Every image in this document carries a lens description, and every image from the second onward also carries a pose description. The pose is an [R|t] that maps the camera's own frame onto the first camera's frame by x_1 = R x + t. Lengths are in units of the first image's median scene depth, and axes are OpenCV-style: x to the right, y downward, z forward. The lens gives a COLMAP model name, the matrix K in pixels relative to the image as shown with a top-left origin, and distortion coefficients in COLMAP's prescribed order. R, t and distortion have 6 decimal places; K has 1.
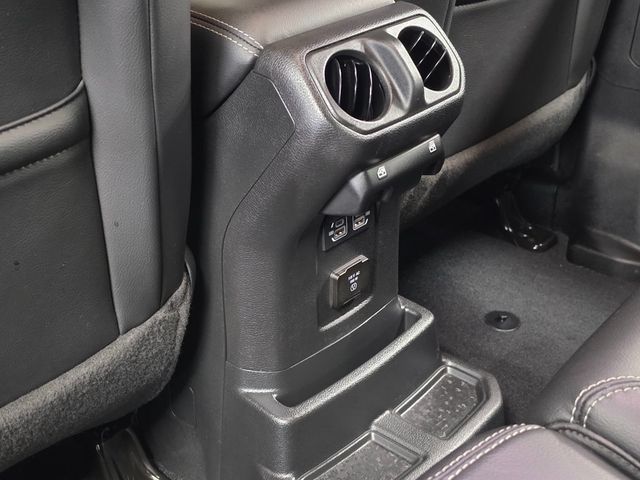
lens RADIAL K [[883.5, 0, 320.0], [0, 883.5, 240.0], [0, 0, 1]] dist [0.089041, -0.105780]
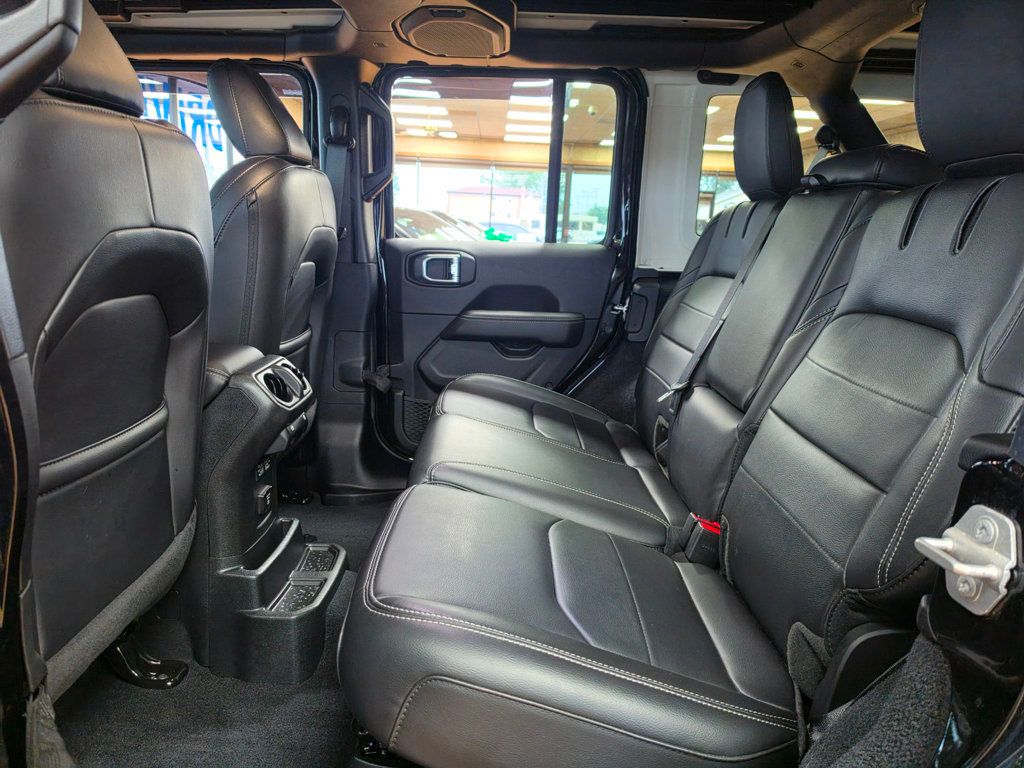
lens RADIAL K [[708.9, 0, 512.0], [0, 708.9, 384.0], [0, 0, 1]] dist [-0.004571, -0.001096]
pose [[0.746473, -0.109314, 0.656376, -0.630938], [0.277643, 0.947613, -0.157937, 0.233126], [-0.604725, 0.300134, 0.737718, -0.578109]]
